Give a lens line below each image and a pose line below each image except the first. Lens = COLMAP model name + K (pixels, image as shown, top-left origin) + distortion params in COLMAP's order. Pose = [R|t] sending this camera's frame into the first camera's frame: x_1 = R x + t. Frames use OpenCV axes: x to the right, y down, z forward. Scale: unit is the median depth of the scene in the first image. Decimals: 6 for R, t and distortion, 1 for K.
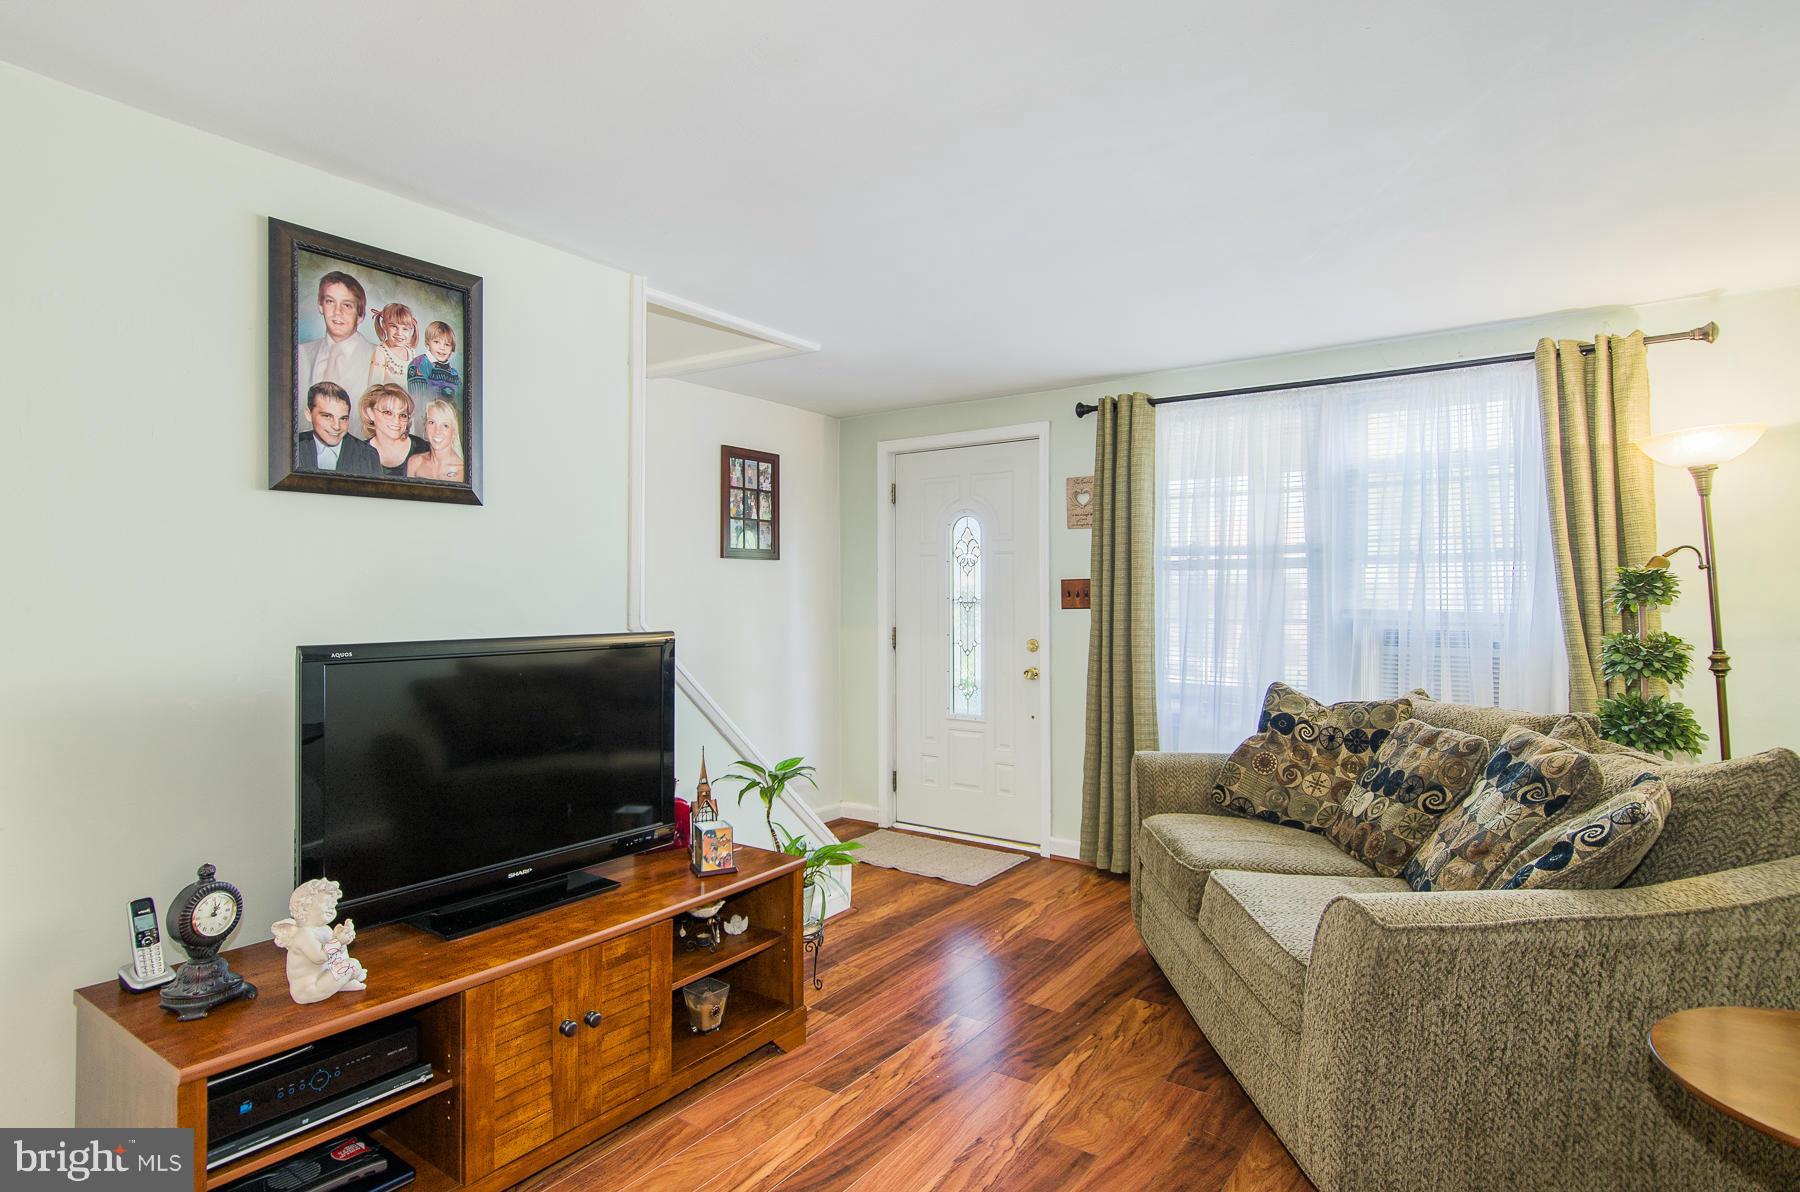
lens RADIAL K [[955.0, 0, 903.3], [0, 955.0, 592.6], [0, 0, 1]] dist [0.002270, 0.000136]
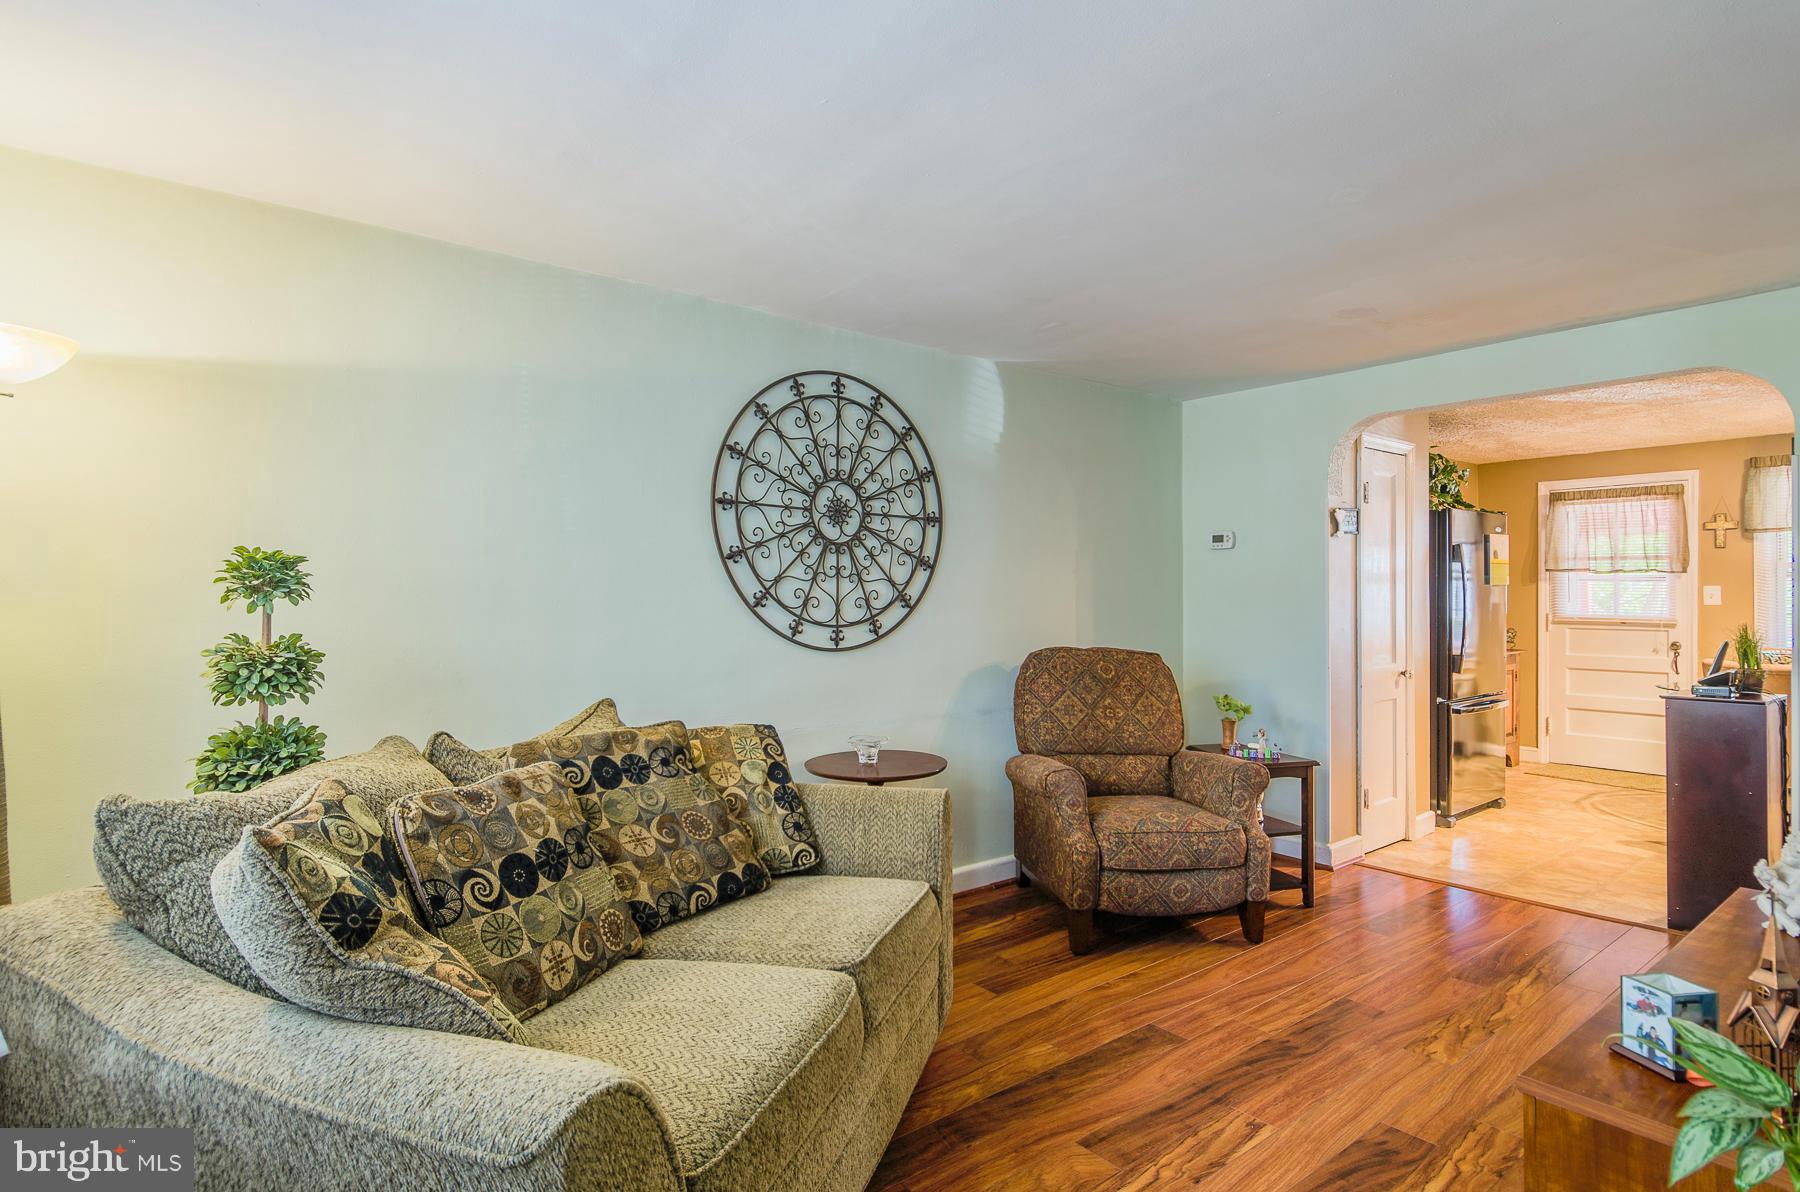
lens RADIAL K [[955.0, 0, 905.3], [0, 955.0, 595.0], [0, 0, 1]] dist [0.002270, 0.000136]
pose [[-0.964257, 0.003247, 0.264949, 0.072349], [0.001864, 0.999983, -0.005474, 0.011052], [-0.264962, -0.004784, -0.964247, 1.362026]]
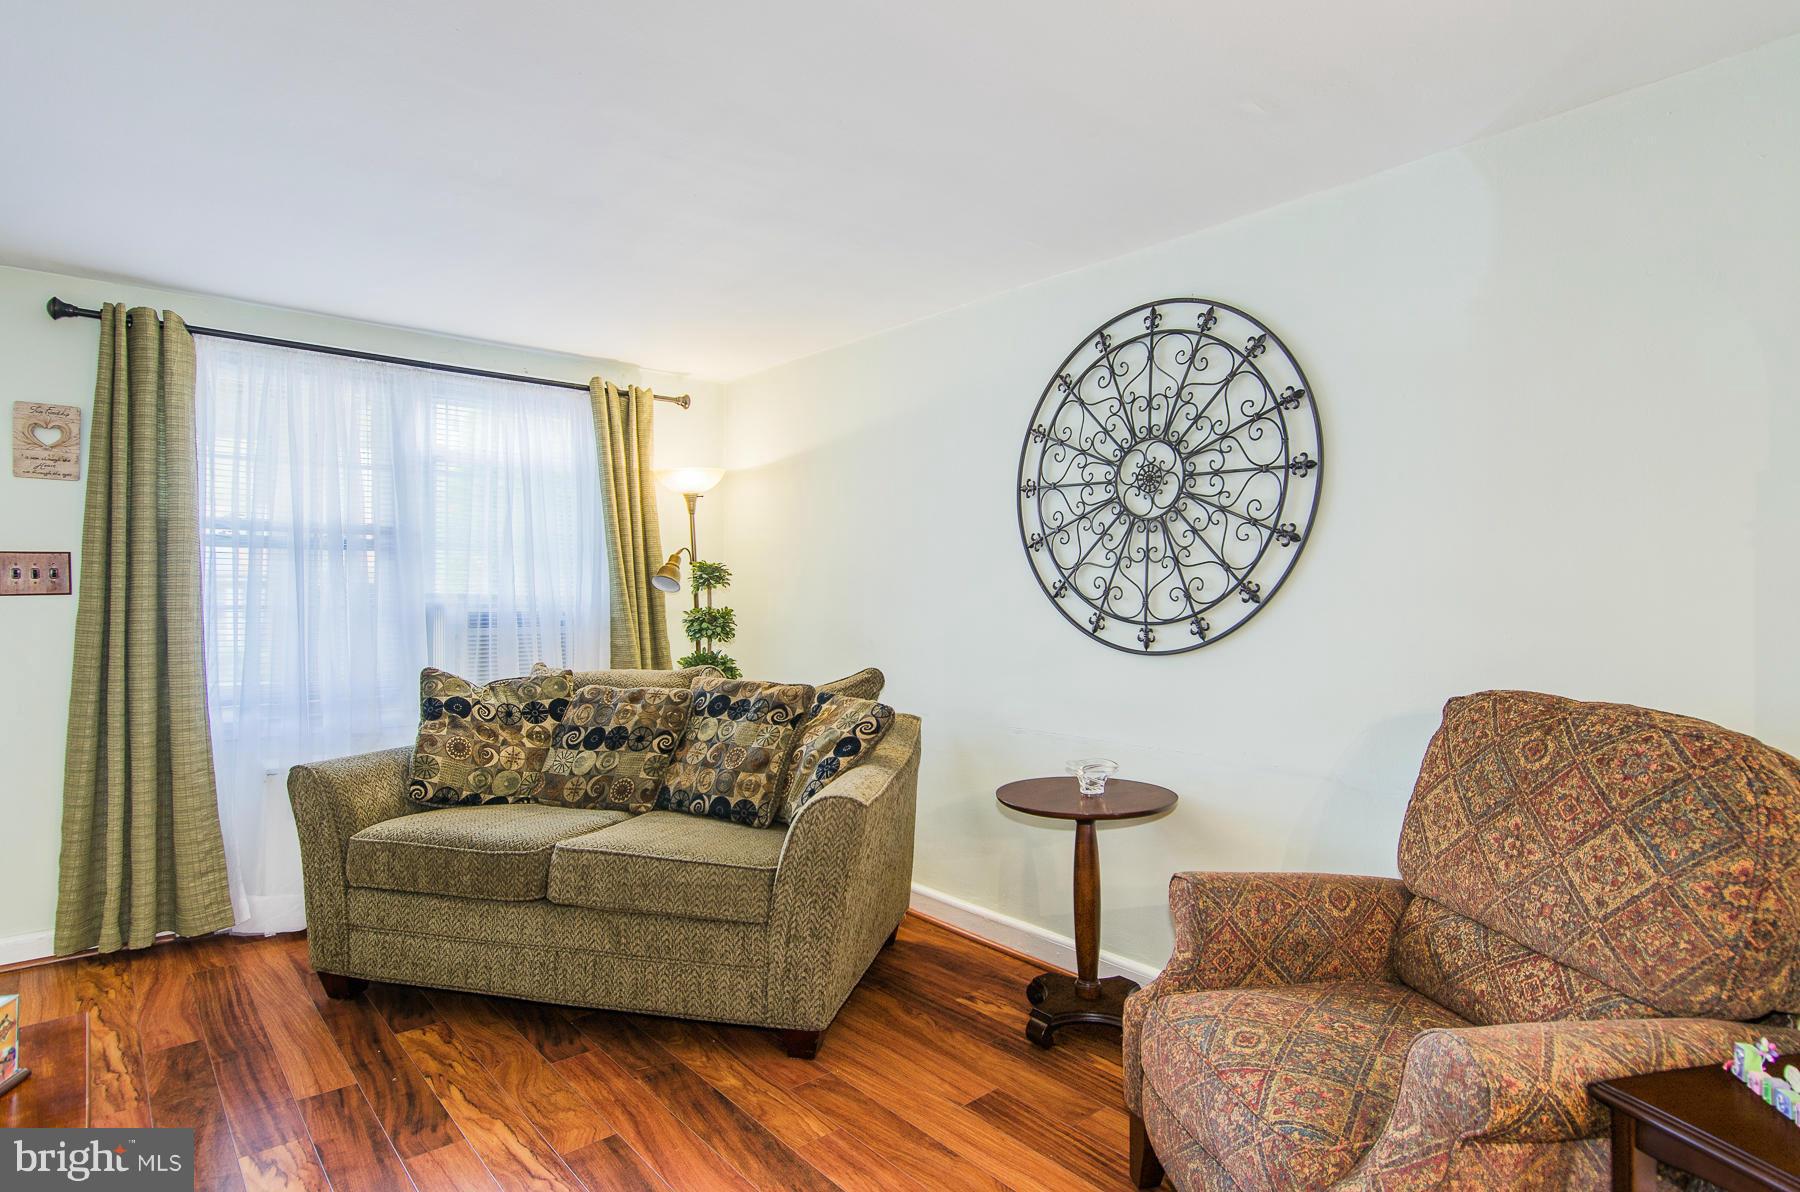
lens RADIAL K [[955.0, 0, 903.2], [0, 955.0, 595.6], [0, 0, 1]] dist [0.002270, 0.000136]
pose [[0.240258, -0.001691, 0.970708, -0.466940], [-0.007645, 0.999964, 0.003634, 0.013973], [-0.970679, -0.008294, 0.240237, 0.318388]]
